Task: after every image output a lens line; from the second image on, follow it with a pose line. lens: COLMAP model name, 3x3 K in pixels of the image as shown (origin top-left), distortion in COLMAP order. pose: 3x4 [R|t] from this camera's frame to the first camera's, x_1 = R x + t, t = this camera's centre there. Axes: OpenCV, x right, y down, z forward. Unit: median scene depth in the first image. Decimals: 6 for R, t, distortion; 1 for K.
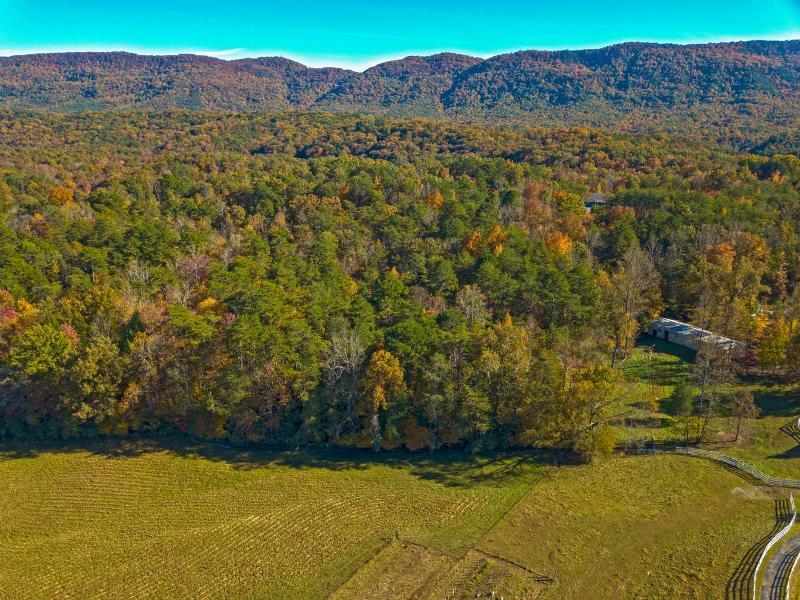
lens RADIAL K [[609.3, 0, 399.4], [0, 609.3, 300.0], [0, 0, 1]] dist [0.018361, -0.021344]
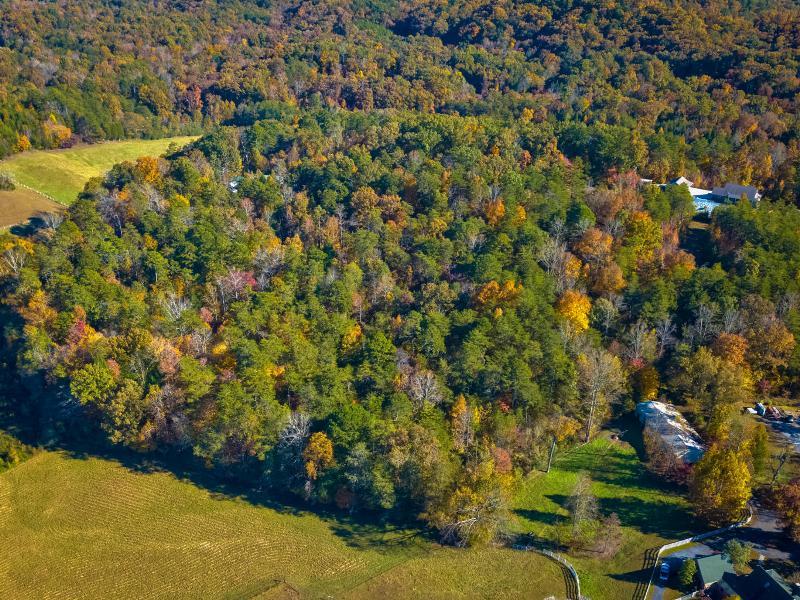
lens RADIAL K [[782.5, 0, 392.9], [0, 782.5, 341.9], [0, 0, 1]] dist [0.017440, 0.000000]
pose [[0.960185, 0.138827, -0.242427, 0.250412], [-0.085107, 0.971898, 0.219479, -0.242454], [0.266084, -0.190109, 0.945017, -0.239629]]
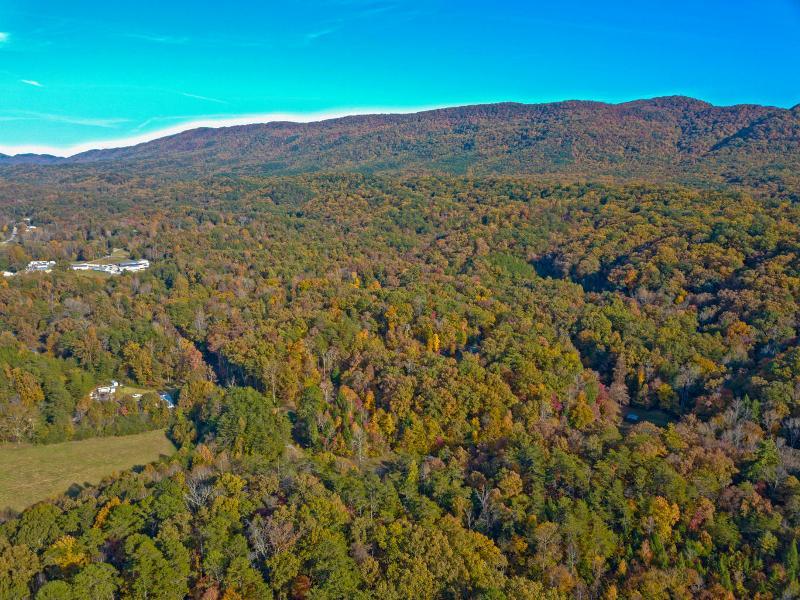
lens RADIAL K [[609.3, 0, 391.1], [0, 609.3, 300.8], [0, 0, 1]] dist [0.018361, -0.021344]
pose [[0.806017, 0.123094, -0.578951, 0.117261], [-0.153523, 0.988138, -0.003640, -0.657261], [0.571636, 0.091816, 0.815354, 1.348400]]
